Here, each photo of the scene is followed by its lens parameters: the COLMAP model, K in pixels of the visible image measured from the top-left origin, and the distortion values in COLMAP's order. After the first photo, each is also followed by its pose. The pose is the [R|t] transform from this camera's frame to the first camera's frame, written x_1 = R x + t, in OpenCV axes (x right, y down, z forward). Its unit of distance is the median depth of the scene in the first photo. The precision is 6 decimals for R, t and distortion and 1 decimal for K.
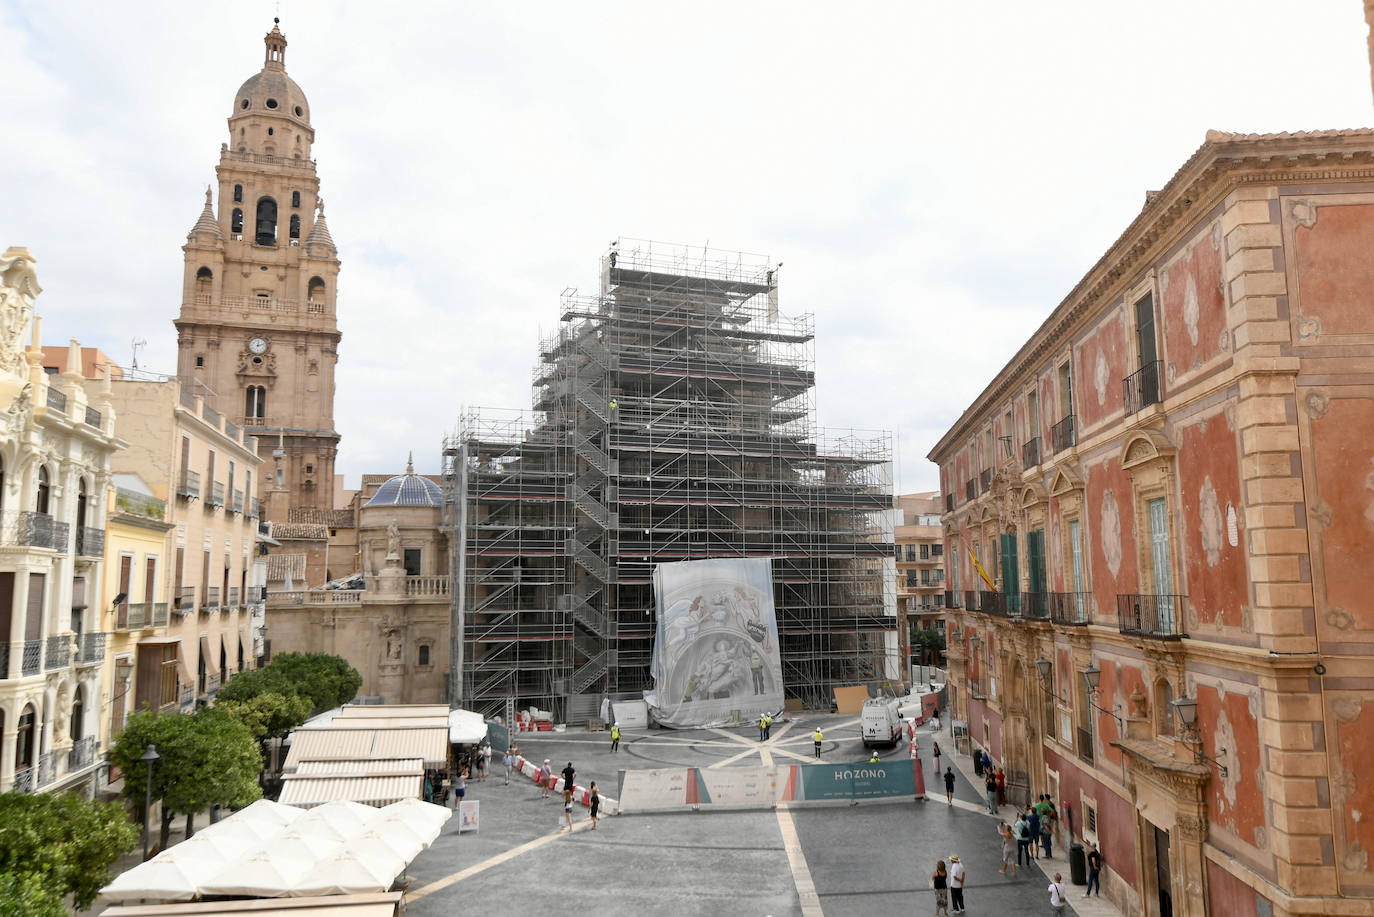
lens RADIAL K [[1024.7, 0, 697.2], [0, 1024.7, 448.9], [0, 0, 1]] dist [0.002062, -0.008603]
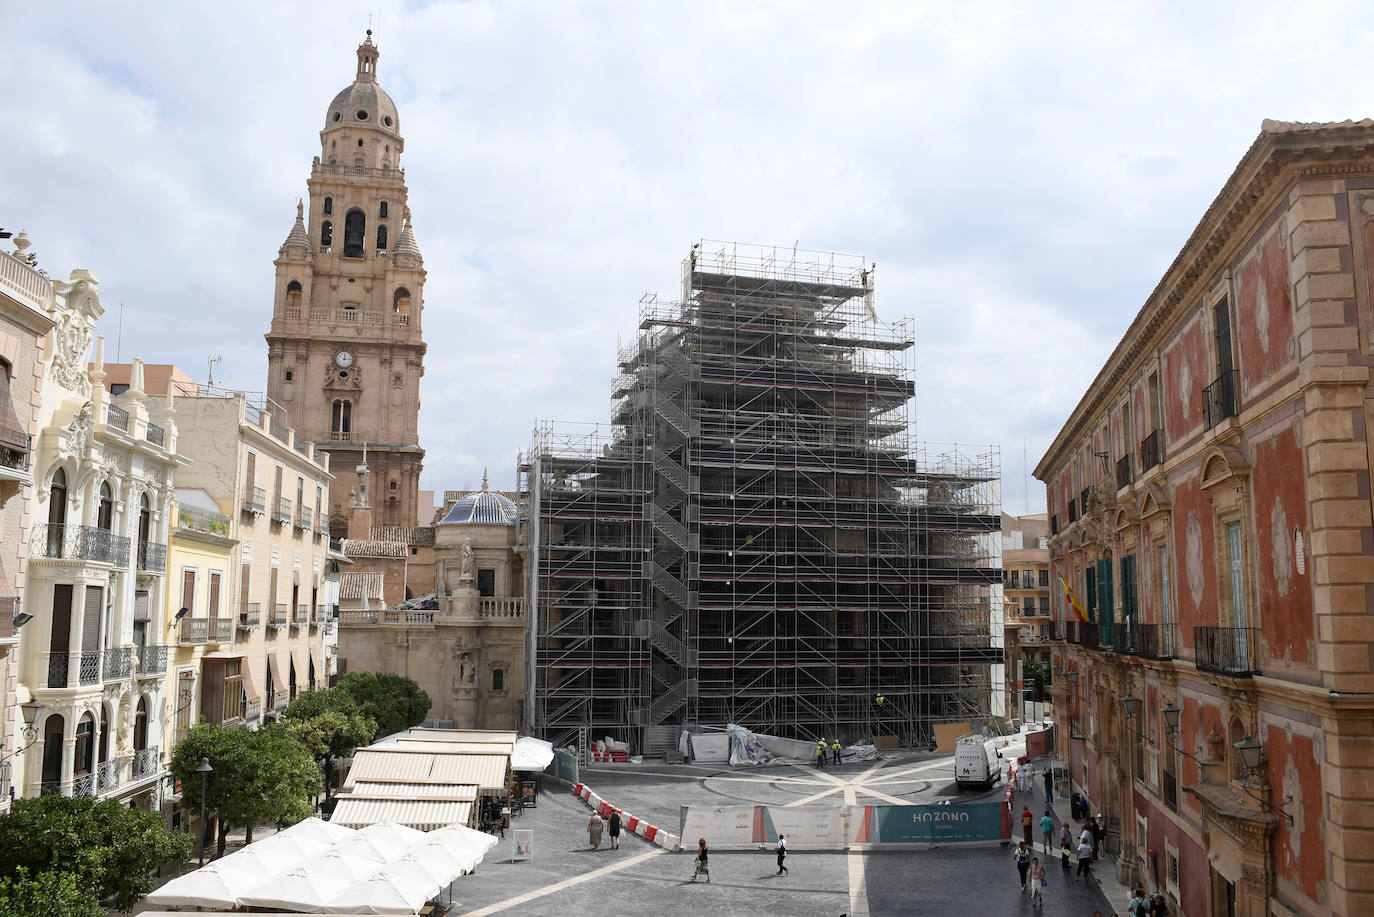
lens RADIAL K [[1104.3, 0, 689.4], [0, 1104.3, 461.4], [0, 0, 1]] dist [-0.128136, 0.091968]
pose [[0.993839, 0.001013, -0.110829, 0.024899], [-0.001329, 0.999995, -0.002771, -0.000596], [0.110826, 0.002902, 0.993836, -0.000514]]
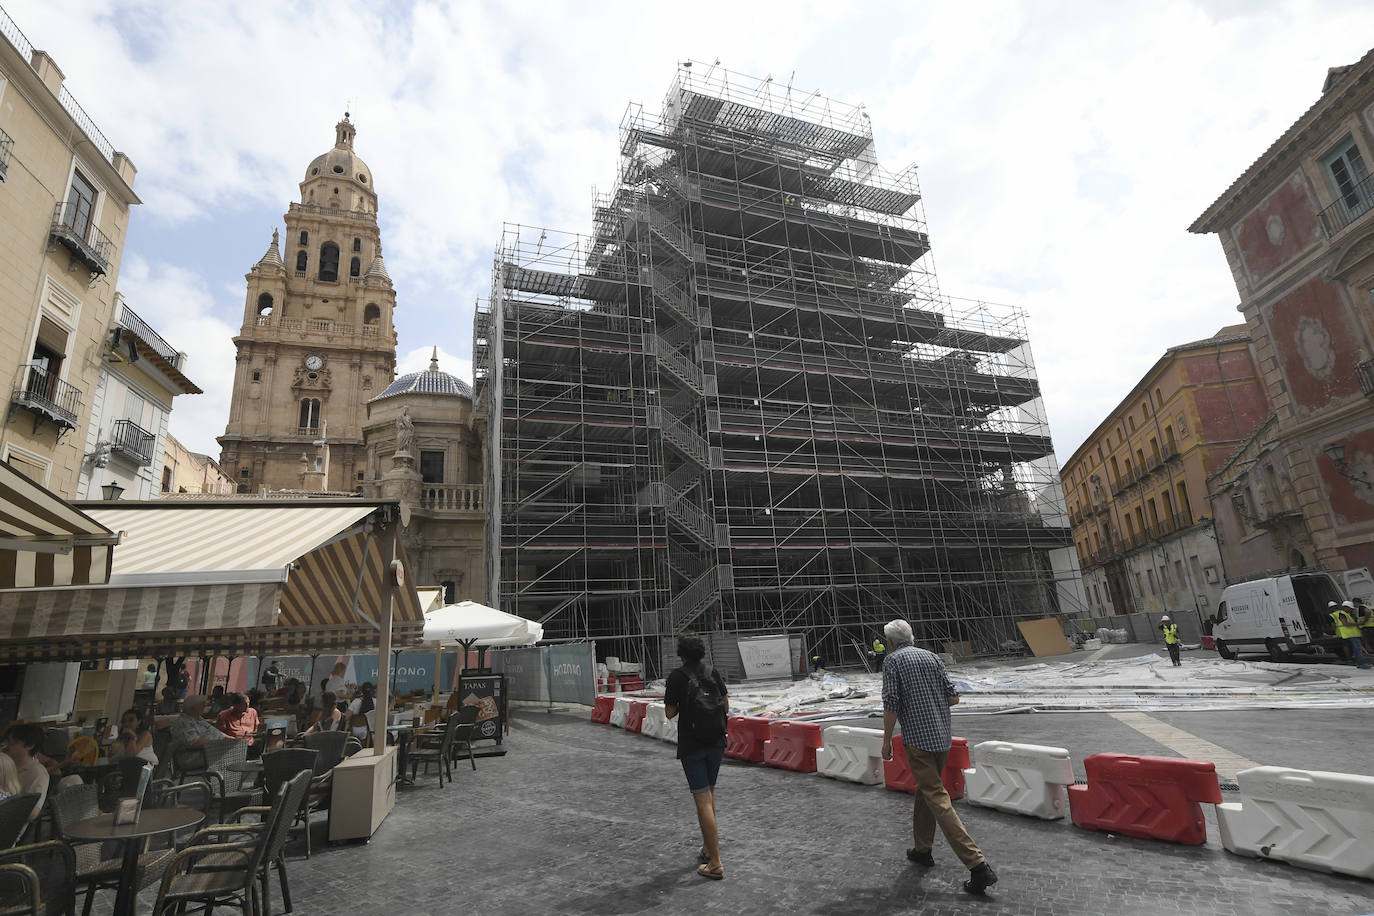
lens RADIAL K [[674.5, 0, 666.8], [0, 674.5, 448.6], [0, 0, 1]] dist [-0.006341, -0.001402]
pose [[0.998534, -0.054109, -0.001313, -0.111594], [0.053285, 0.987013, -0.151548, 0.179287], [0.009496, 0.151256, 0.988449, 0.532008]]
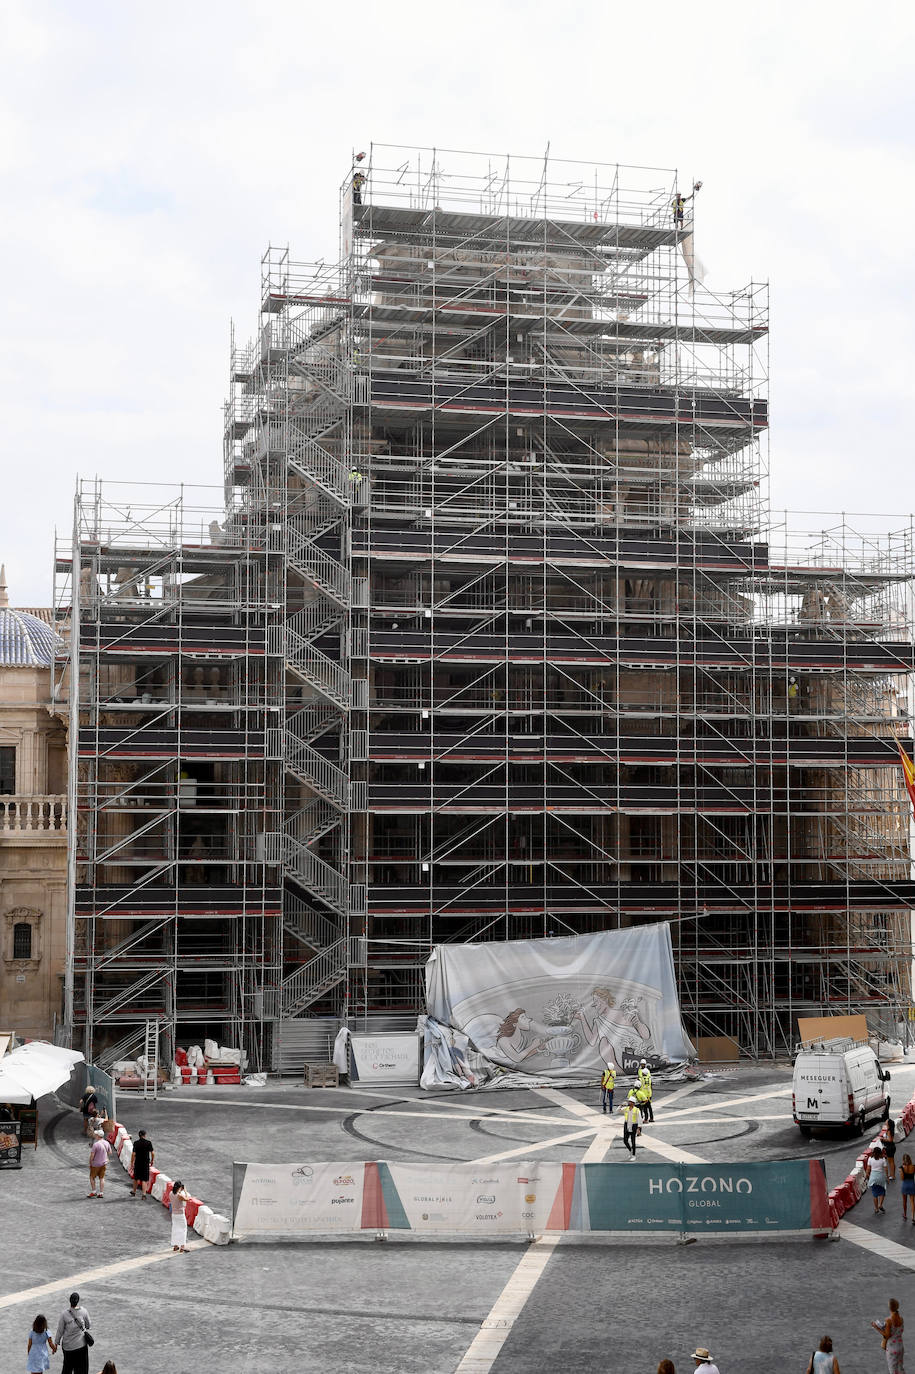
lens RADIAL K [[1953.7, 0, 457.5], [0, 1953.7, 687.0], [0, 0, 1]] dist [0.042871, 0.046045]
pose [[0.990177, -0.000424, -0.139817, 0.106163], [0.009759, 0.997766, 0.066086, 0.000748], [0.139477, -0.066801, 0.987970, 0.015607]]
